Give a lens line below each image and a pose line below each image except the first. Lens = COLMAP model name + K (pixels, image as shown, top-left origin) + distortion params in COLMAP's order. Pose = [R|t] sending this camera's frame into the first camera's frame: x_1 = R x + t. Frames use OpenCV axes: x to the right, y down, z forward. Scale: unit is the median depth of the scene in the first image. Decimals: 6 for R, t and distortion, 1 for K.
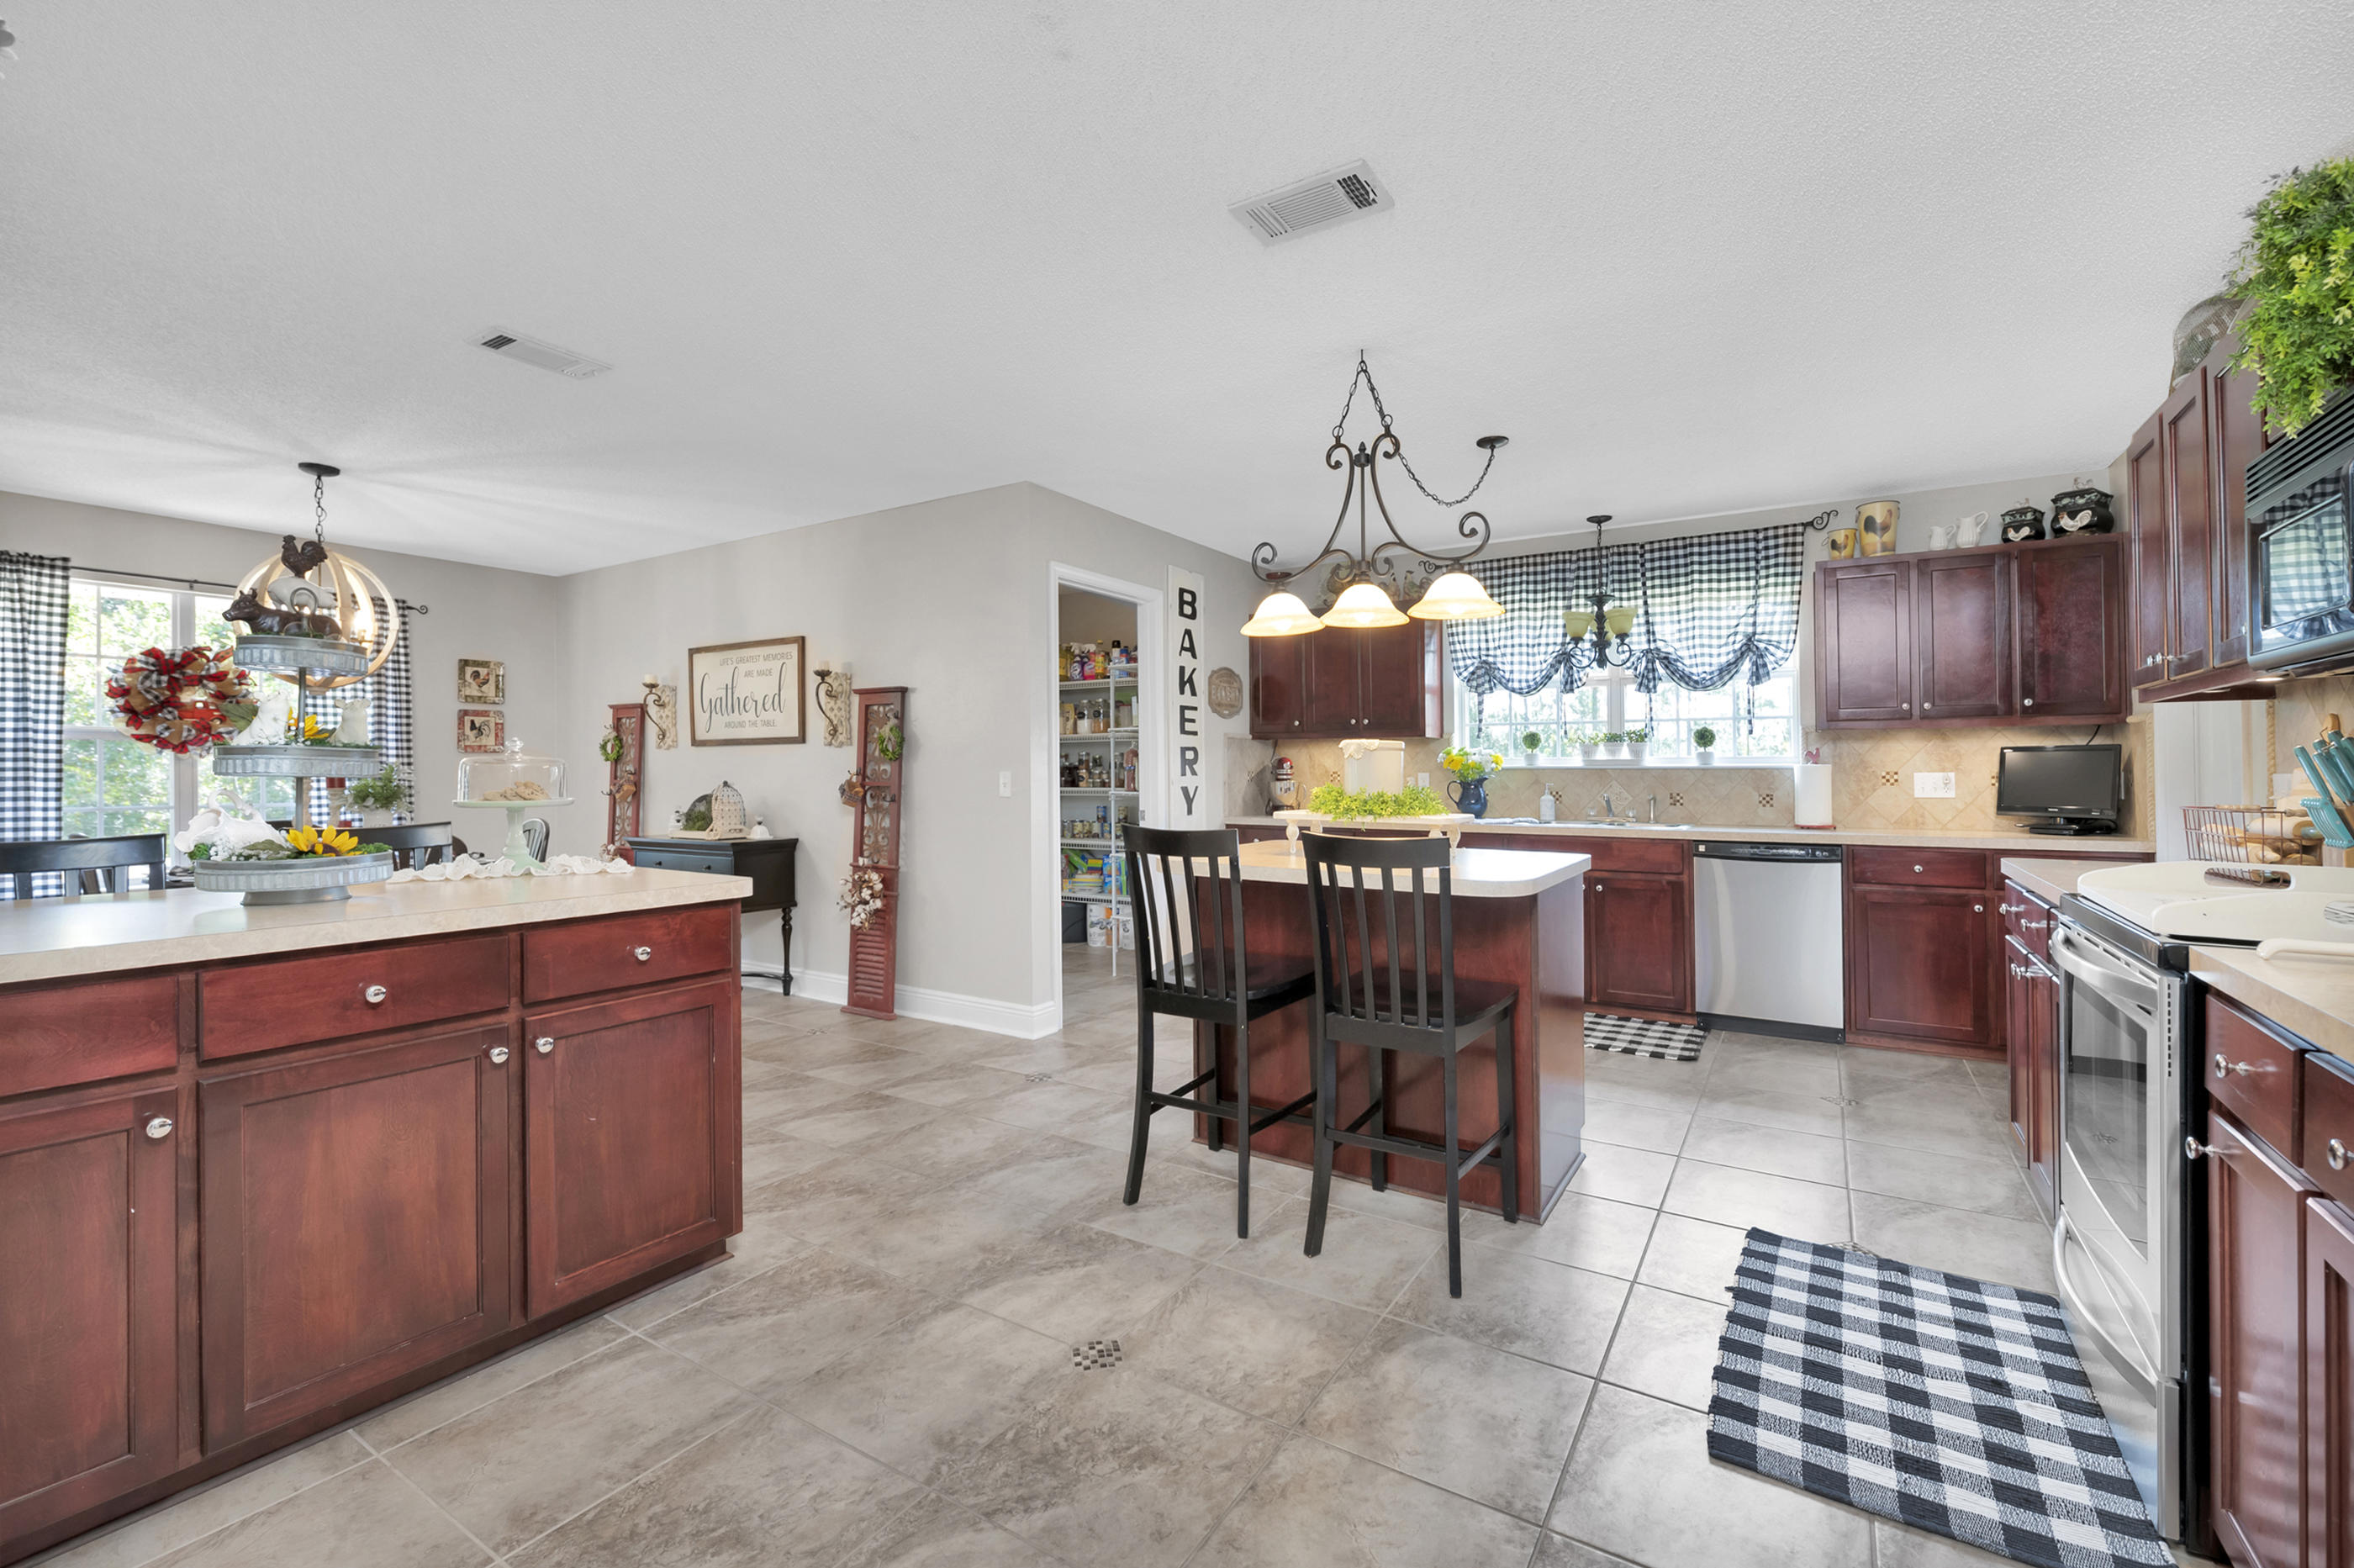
lens RADIAL K [[943.6, 0, 1169.7], [0, 943.6, 777.1], [0, 0, 1]] dist [-0.027443, -0.000416]
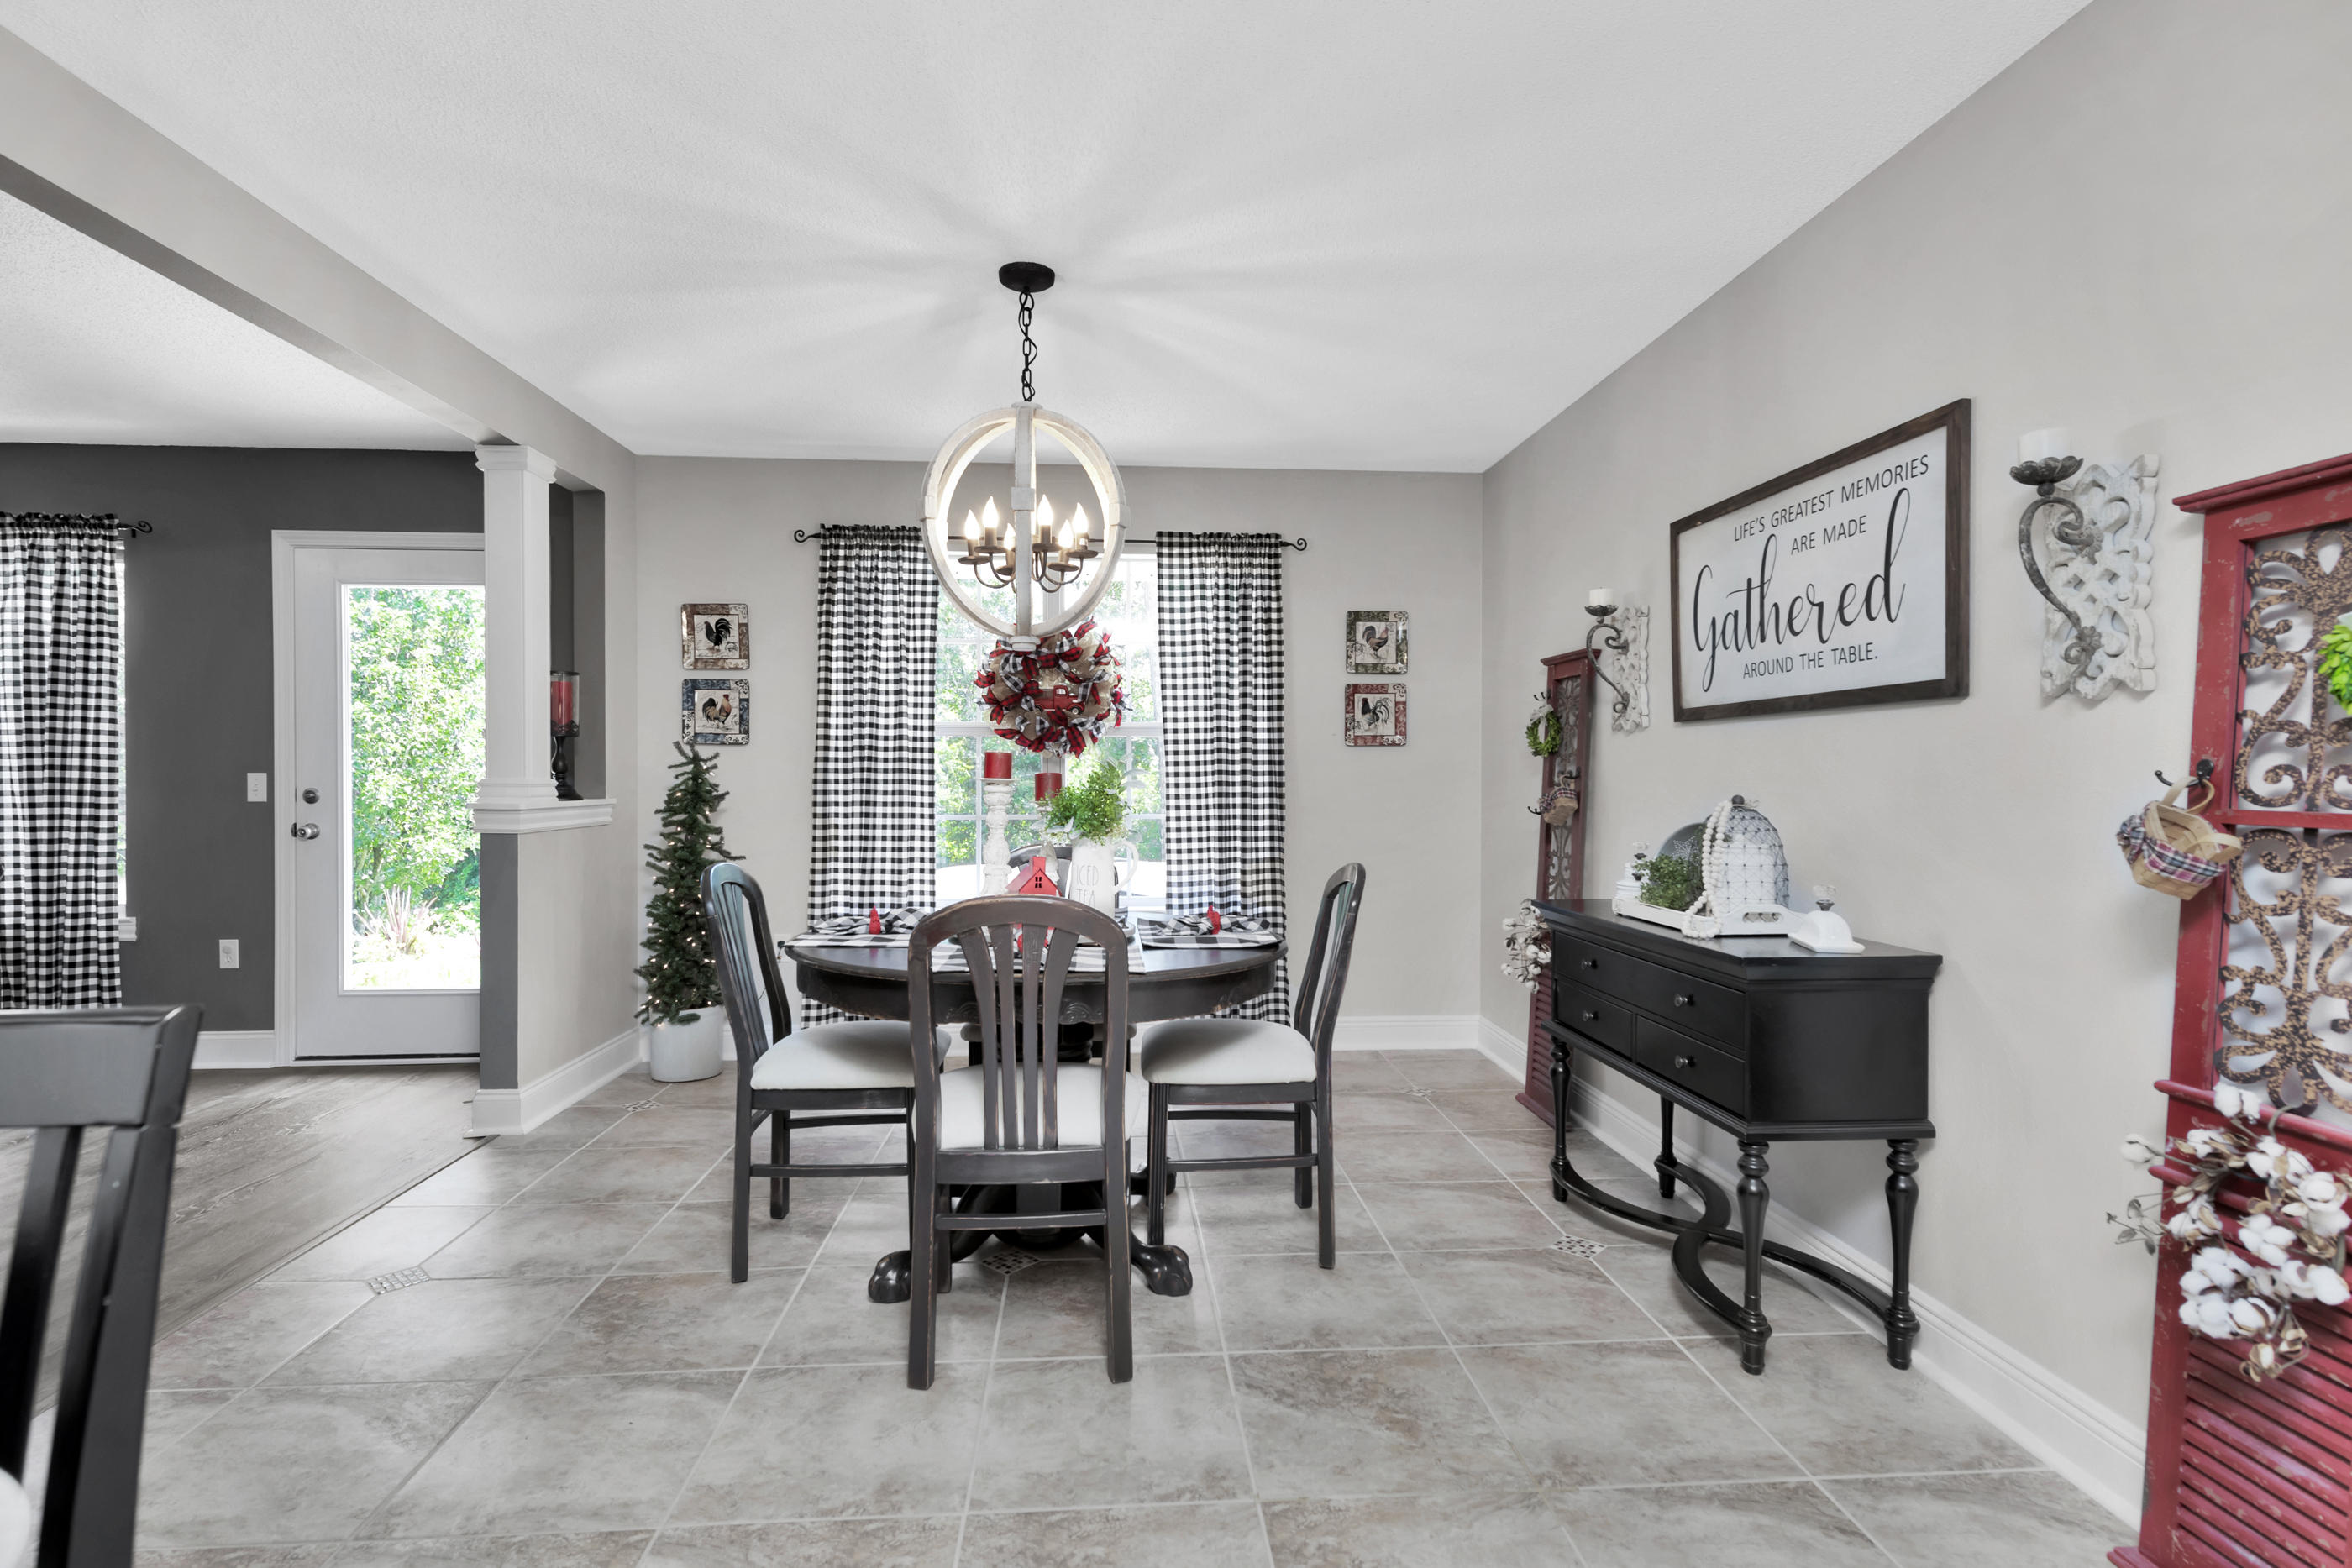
lens RADIAL K [[996.4, 0, 1169.1], [0, 996.4, 792.6], [0, 0, 1]] dist [-0.002947, -0.000393]
pose [[0.543151, 0.015752, -0.839487, -0.226543], [-0.005051, 0.999867, 0.015494, -0.002911], [0.839620, -0.004175, 0.543159, 0.518768]]
